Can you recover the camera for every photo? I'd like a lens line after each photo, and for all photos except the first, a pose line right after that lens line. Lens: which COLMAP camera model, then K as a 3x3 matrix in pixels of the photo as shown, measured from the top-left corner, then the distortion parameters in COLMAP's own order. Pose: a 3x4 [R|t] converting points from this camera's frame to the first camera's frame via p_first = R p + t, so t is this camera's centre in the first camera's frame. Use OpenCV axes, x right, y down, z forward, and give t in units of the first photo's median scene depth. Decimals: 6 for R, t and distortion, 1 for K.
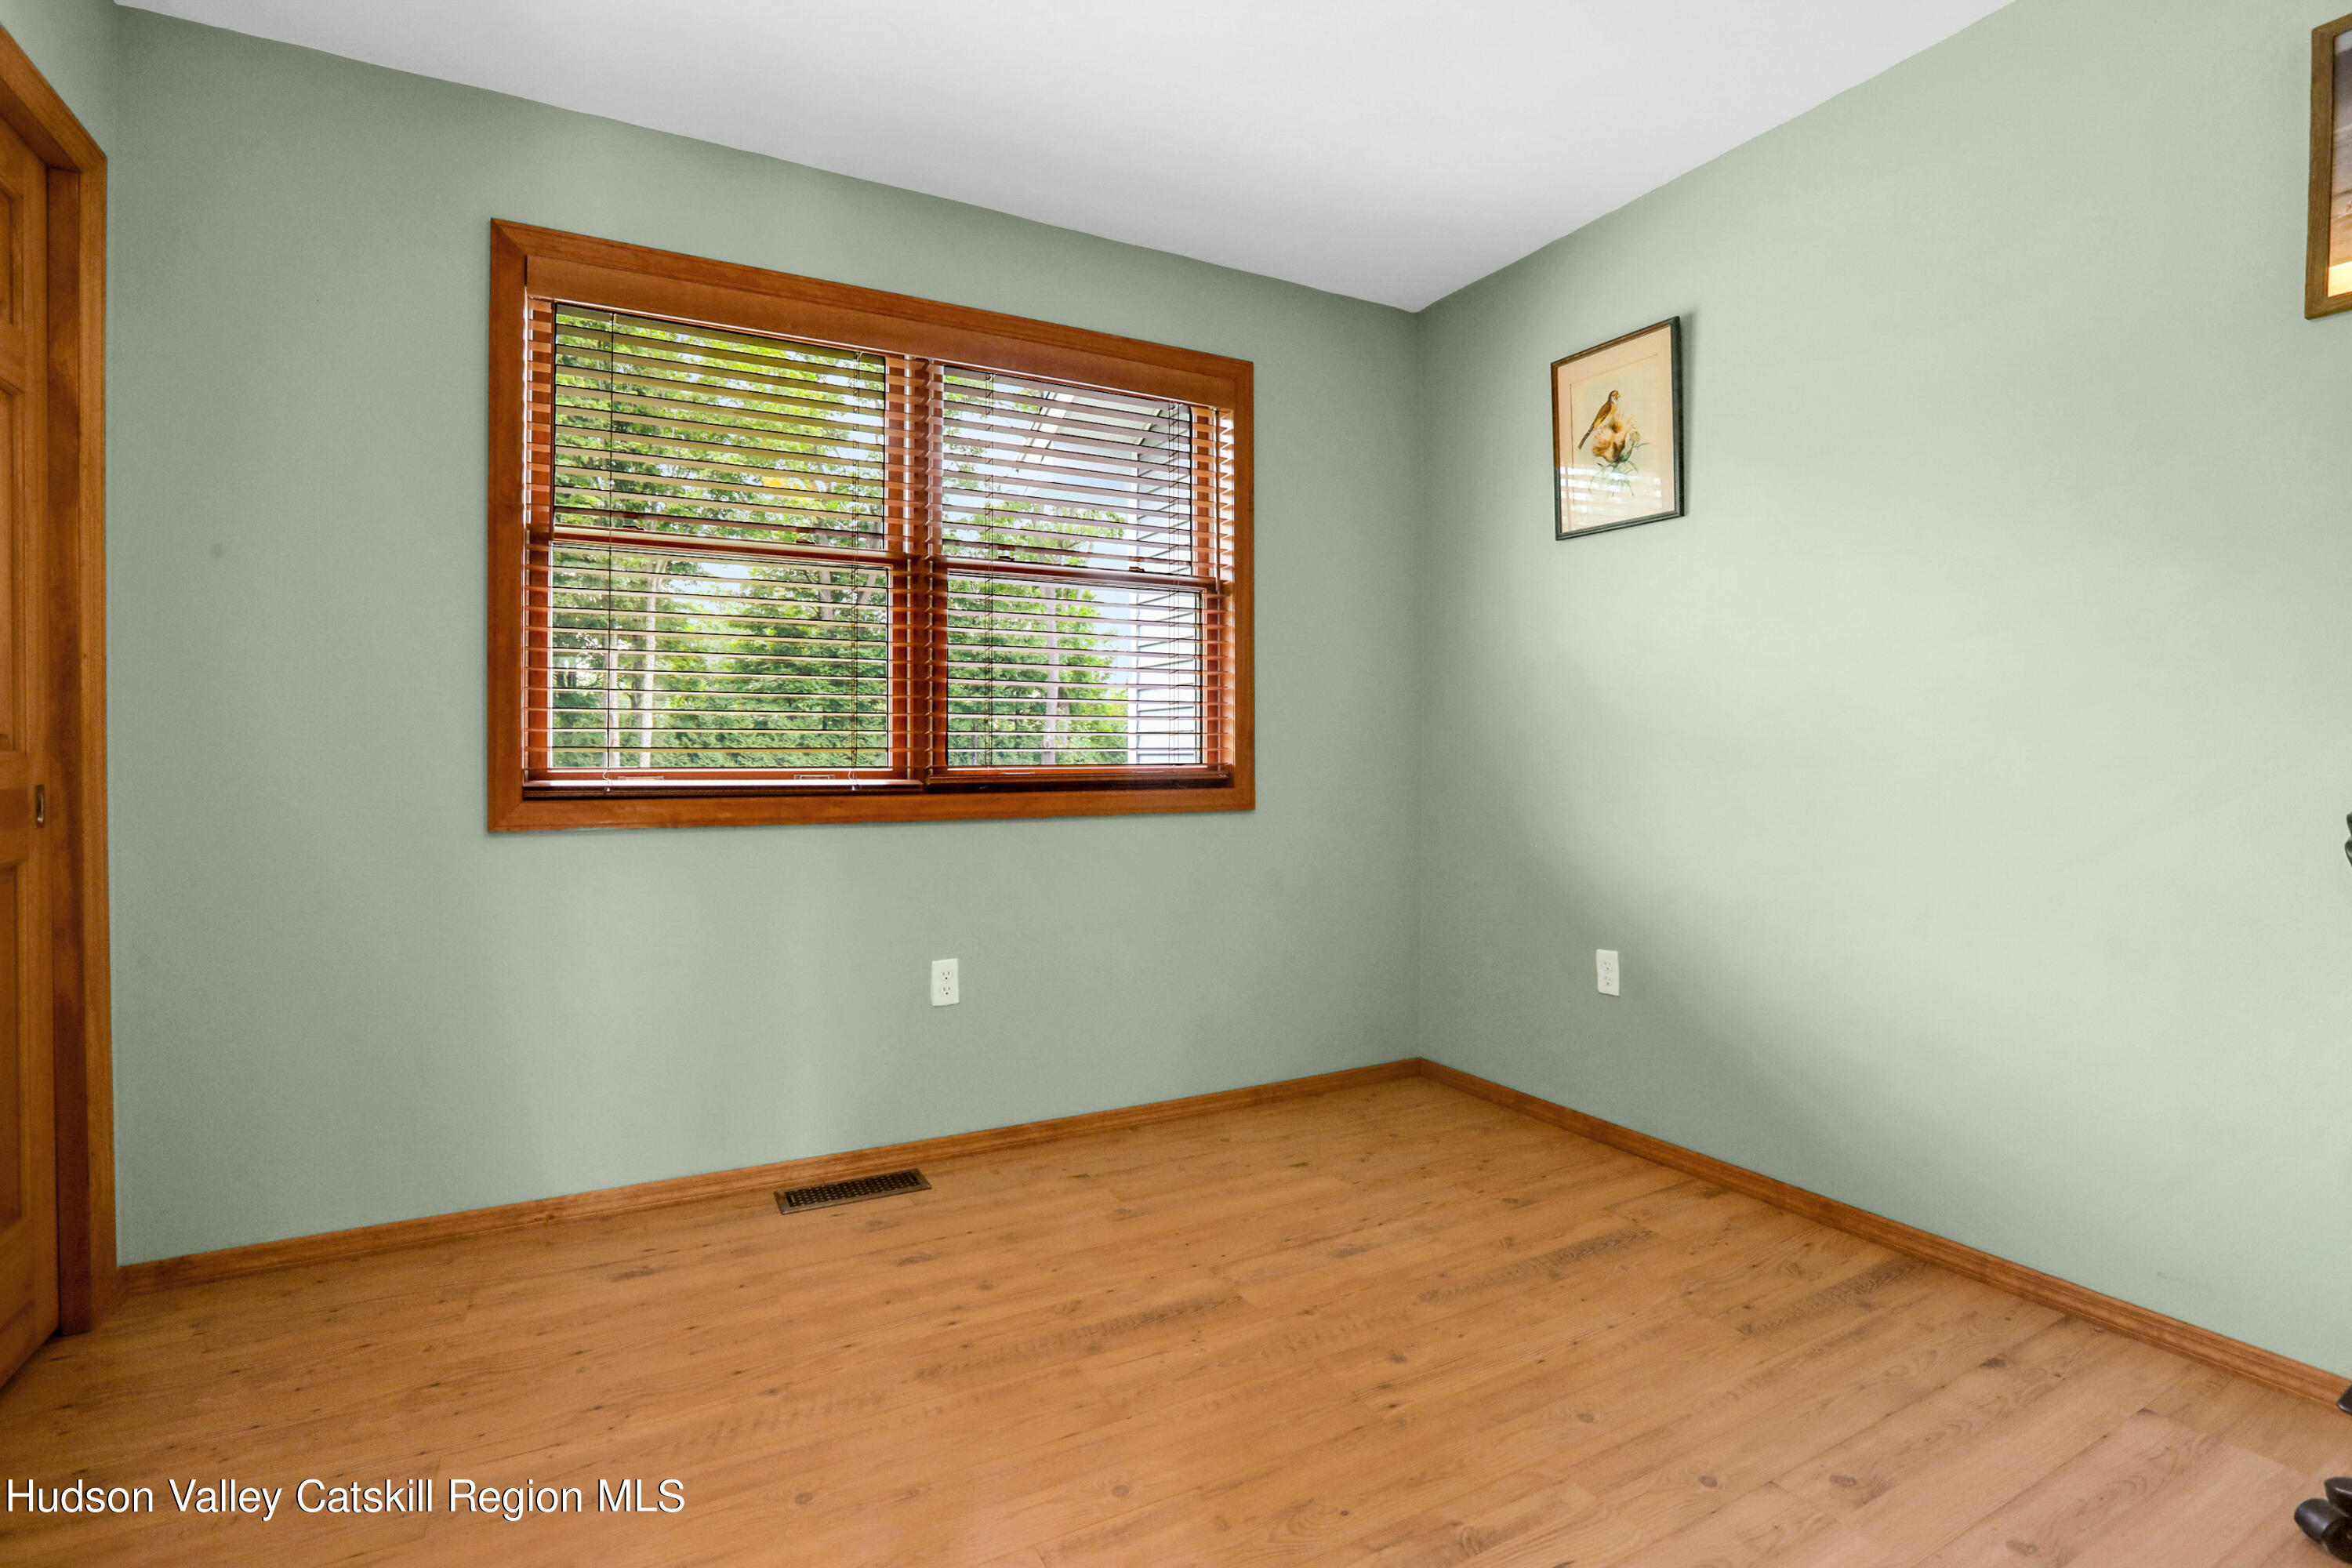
lens RADIAL K [[1093.4, 0, 1169.3], [0, 1093.4, 757.7], [0, 0, 1]] dist [-0.083496, 0.017014]
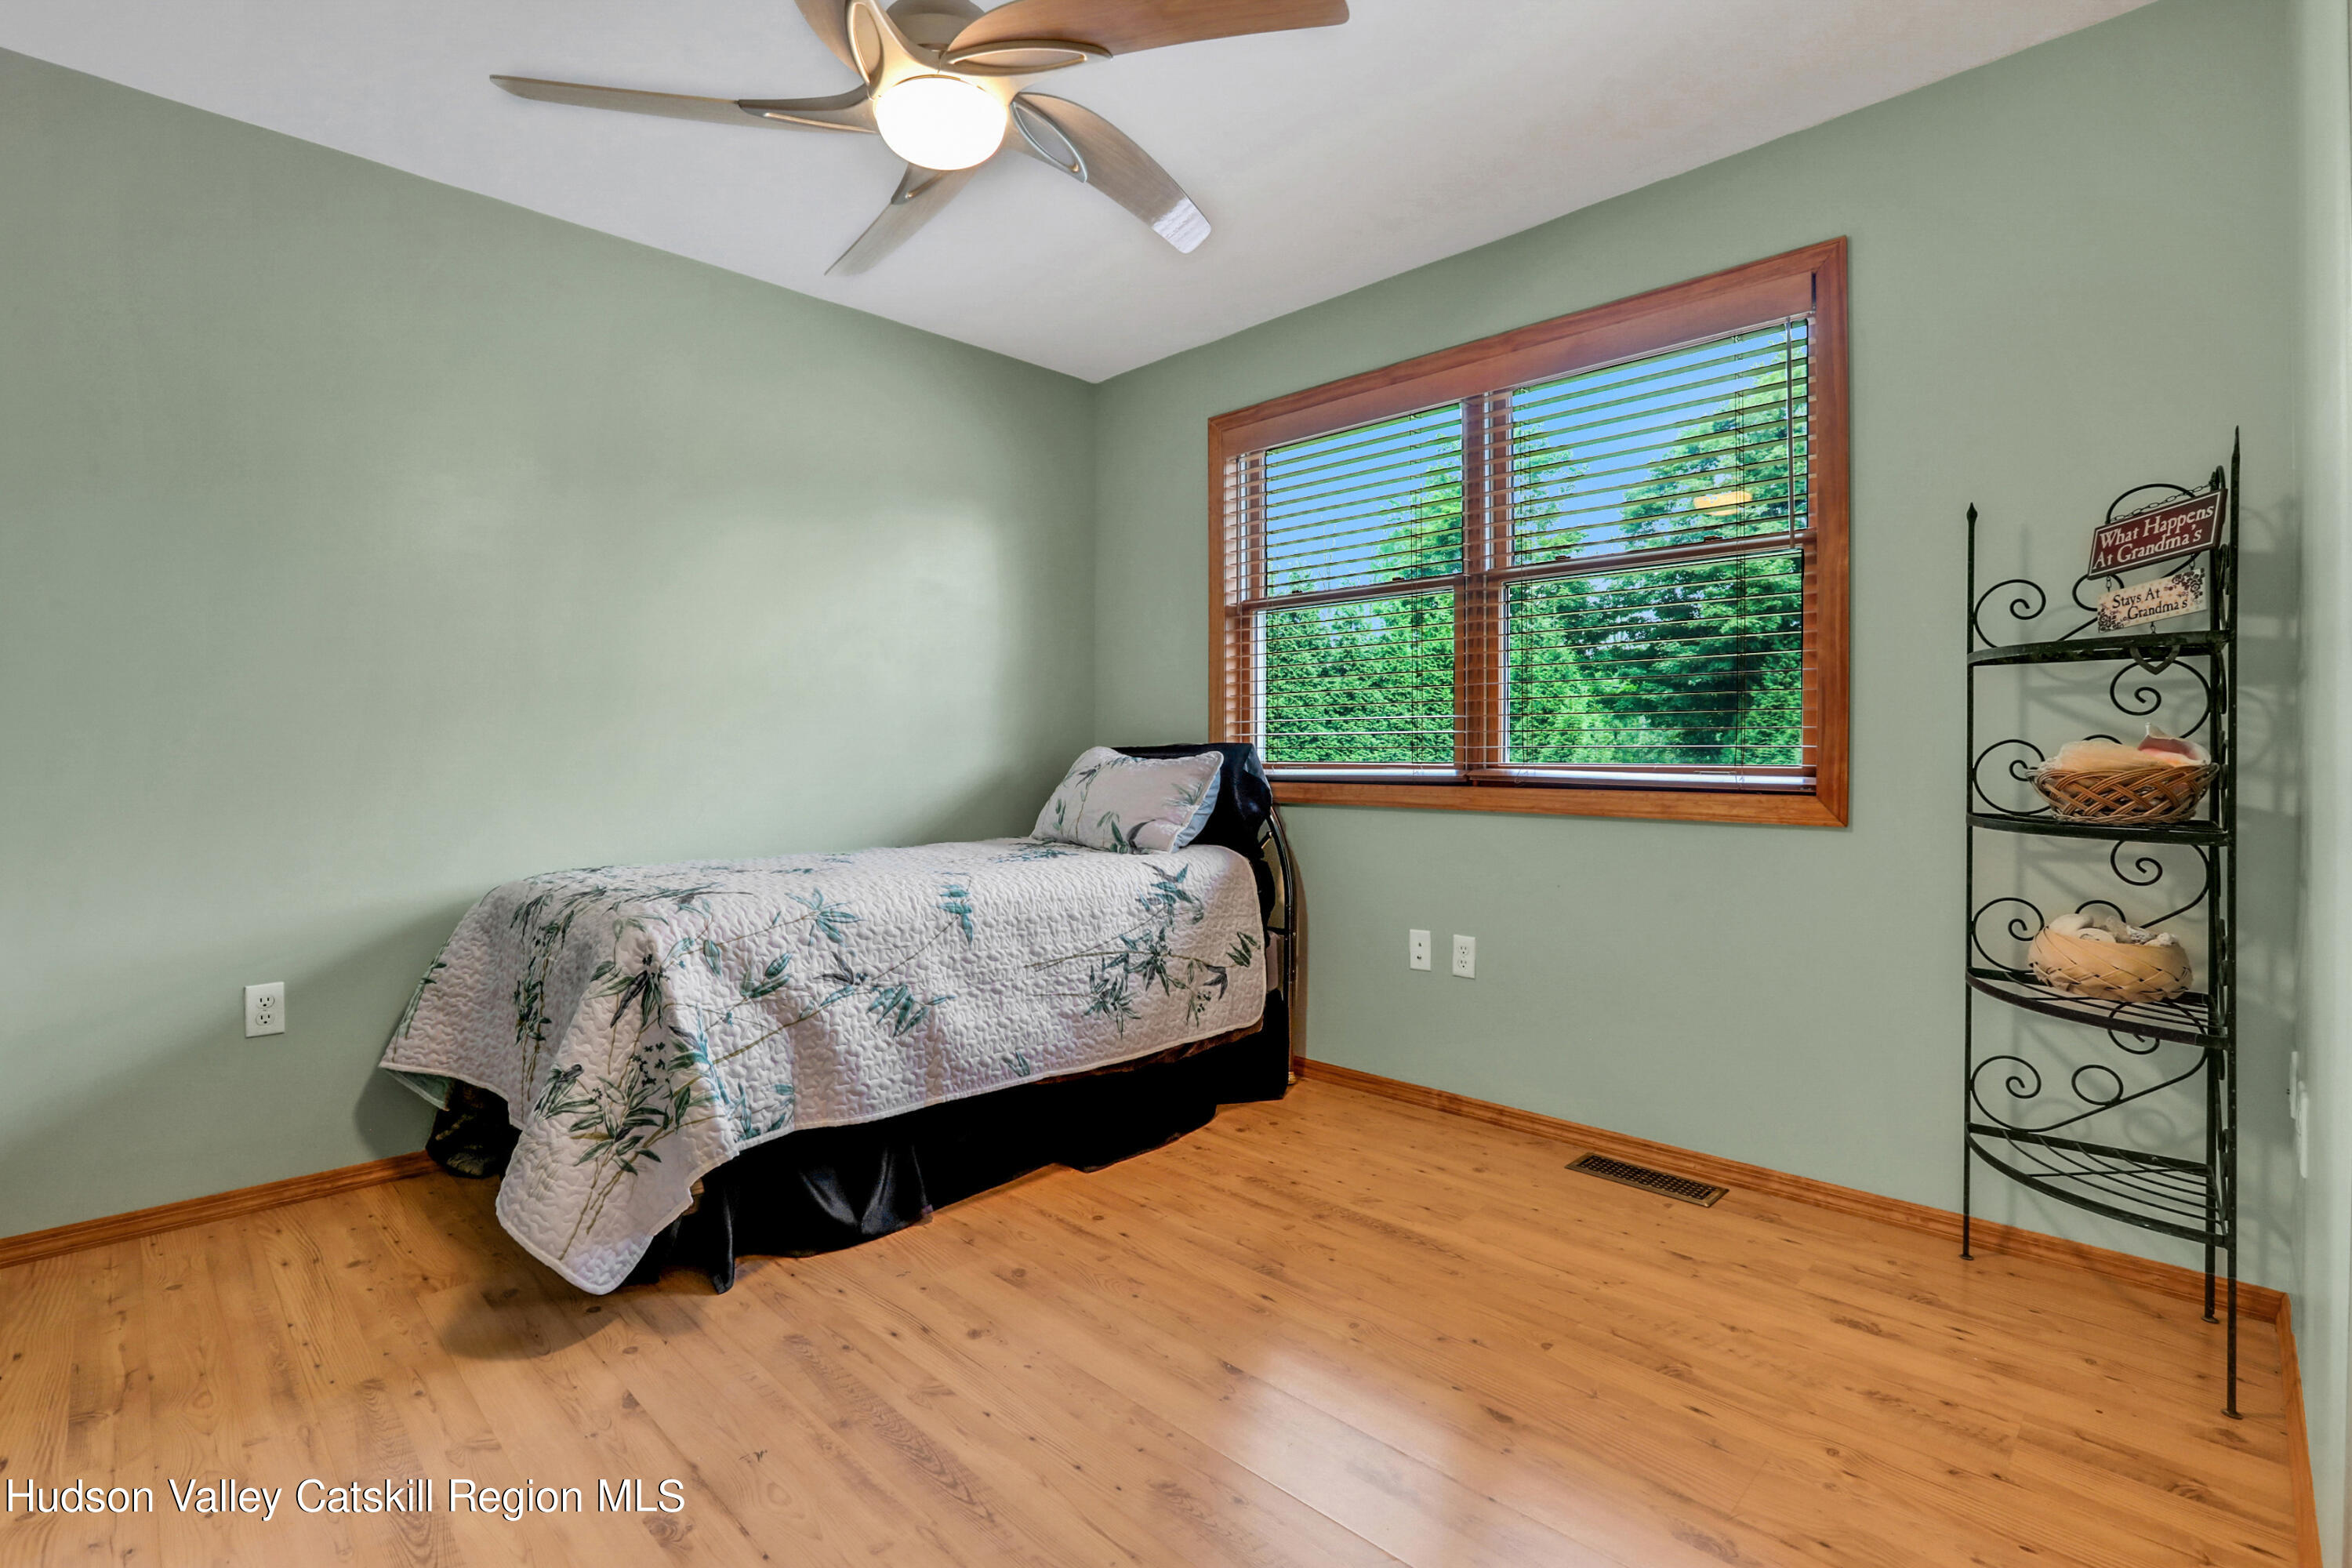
lens RADIAL K [[1093.4, 0, 1169.3], [0, 1093.4, 757.7], [0, 0, 1]] dist [-0.083496, 0.017014]
pose [[0.276314, 0.010305, -0.961012, 0.652905], [-0.005903, 0.999942, 0.009025, -0.003257], [0.961049, 0.003179, 0.276358, 0.340308]]
